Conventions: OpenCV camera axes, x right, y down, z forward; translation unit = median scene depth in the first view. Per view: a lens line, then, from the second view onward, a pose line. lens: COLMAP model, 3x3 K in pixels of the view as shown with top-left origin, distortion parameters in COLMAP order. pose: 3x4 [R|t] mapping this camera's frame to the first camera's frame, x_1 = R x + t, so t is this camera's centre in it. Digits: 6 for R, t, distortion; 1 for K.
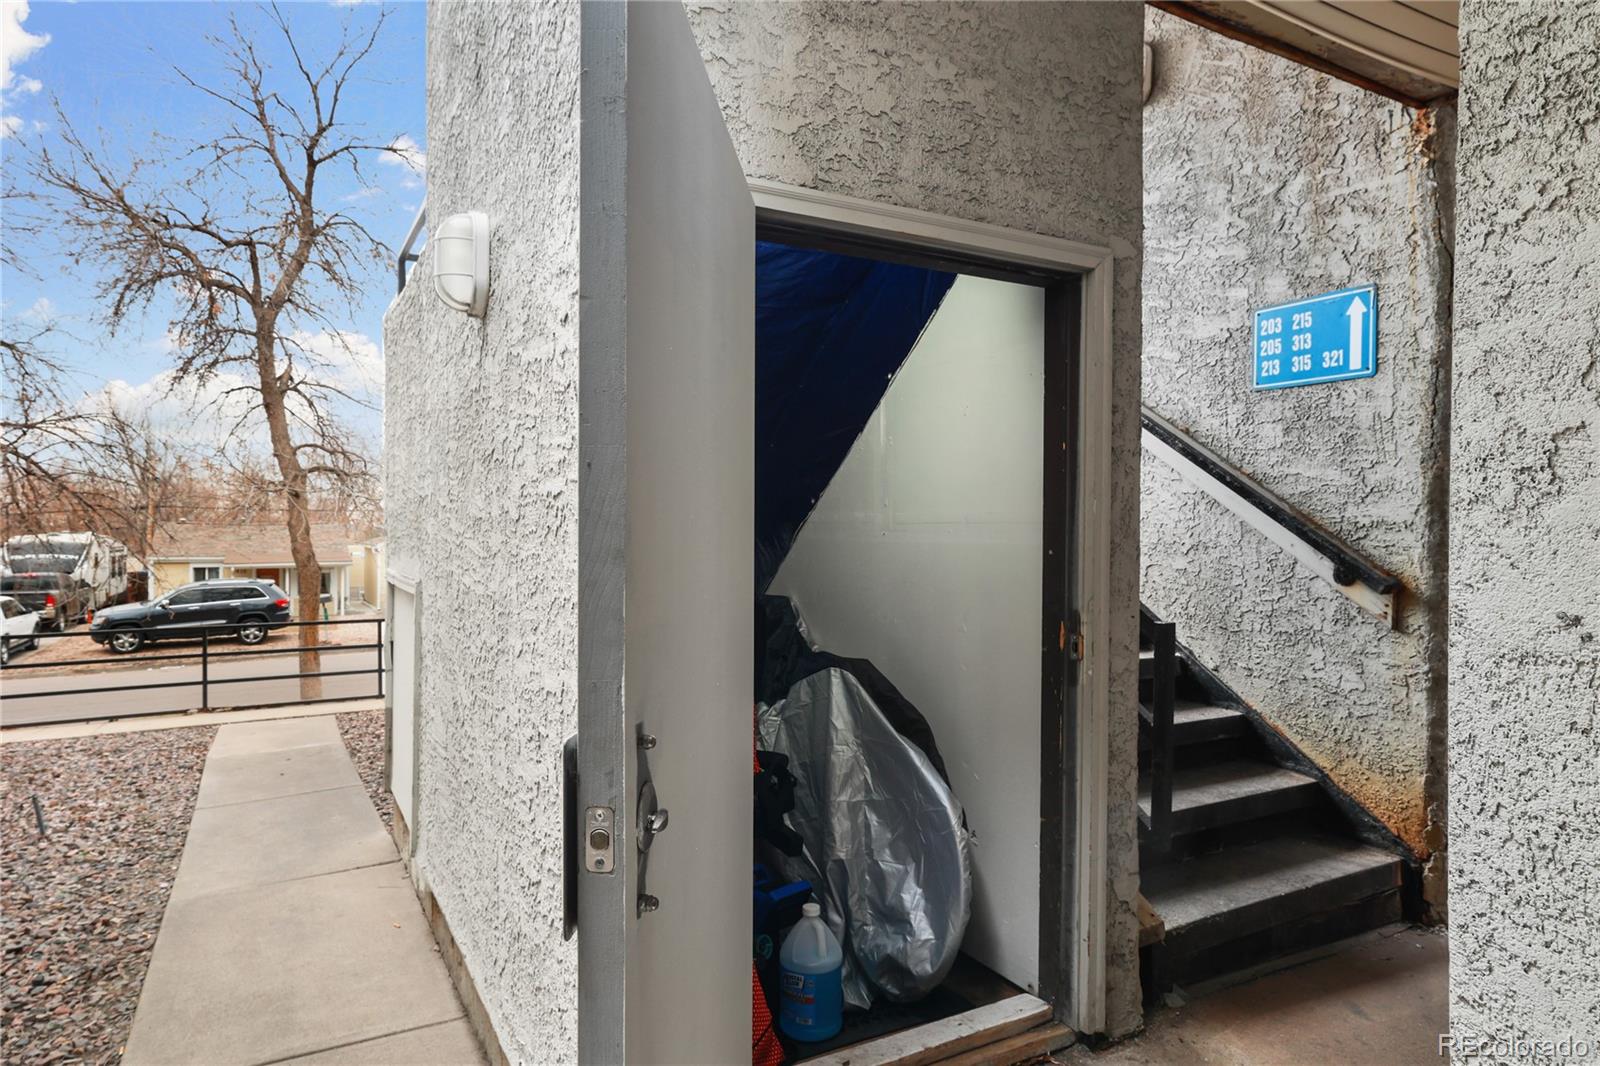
lens RADIAL K [[964.3, 0, 800.0], [0, 964.3, 535.9], [0, 0, 1]] dist [-0.001724, -0.000056]
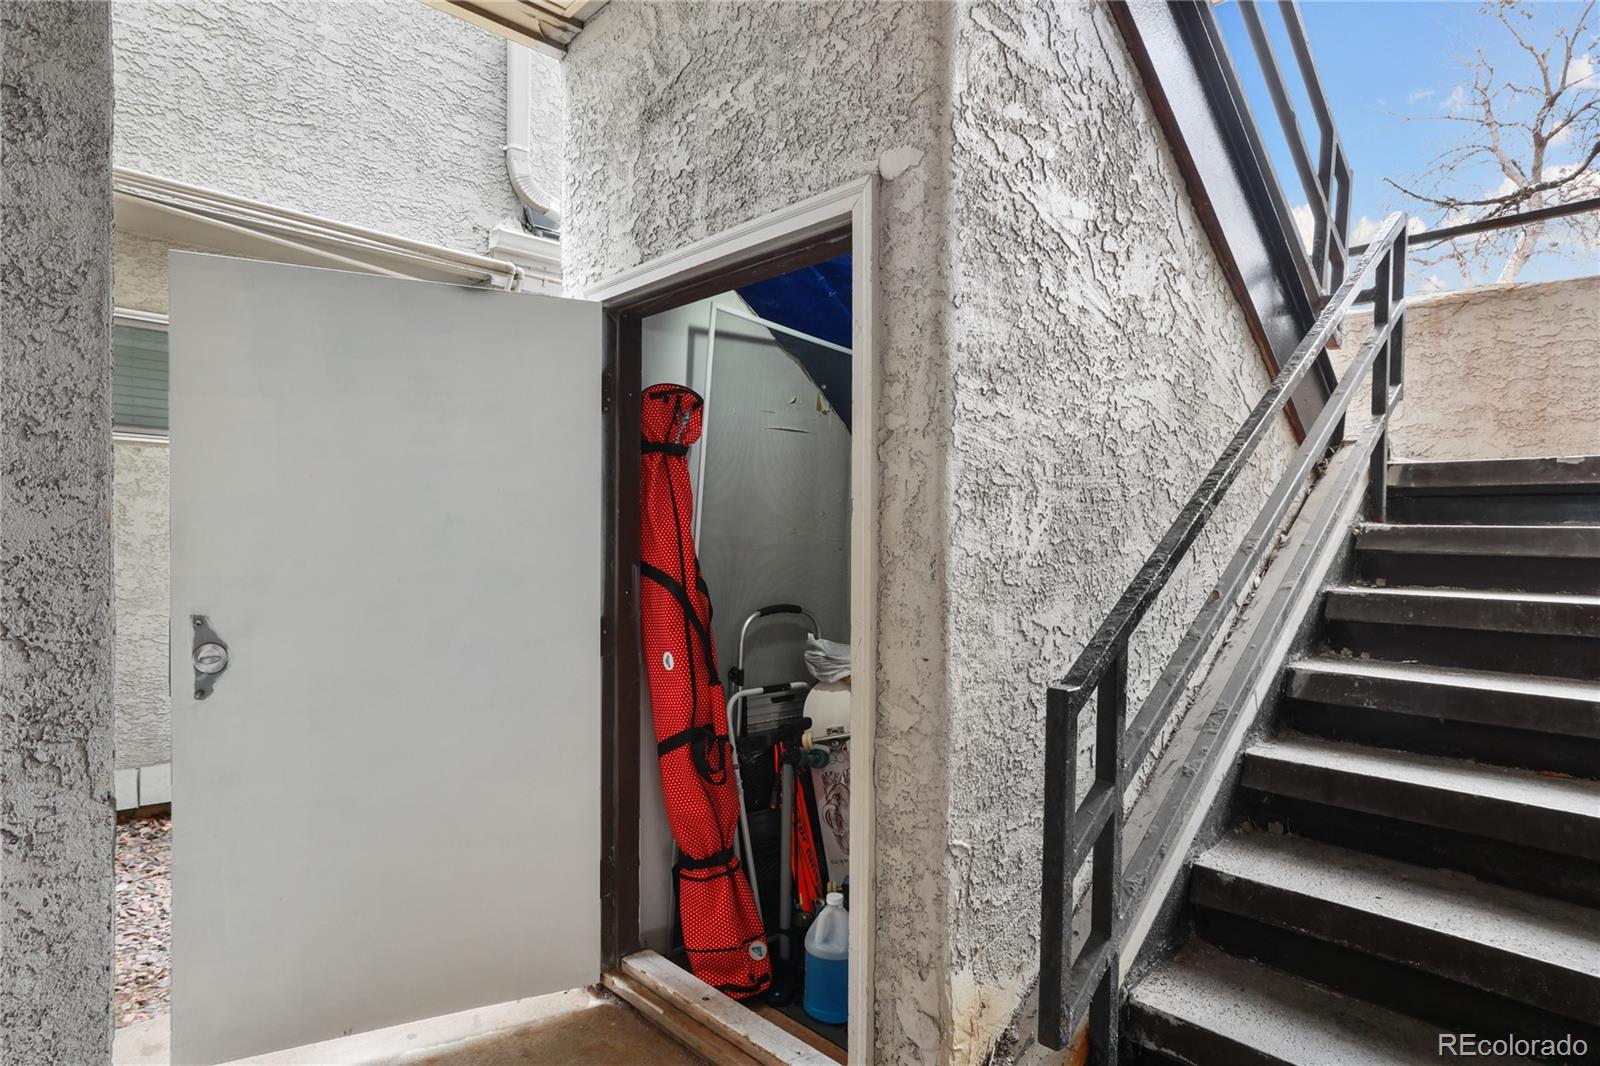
lens RADIAL K [[866.3, 0, 796.7], [0, 866.3, 547.6], [0, 0, 1]] dist [0.001854, 0.000183]
pose [[0.252587, 0.016668, -0.967431, 1.105383], [-0.010804, 0.999838, 0.014406, -0.006816], [0.967514, 0.006814, 0.252726, 0.858004]]
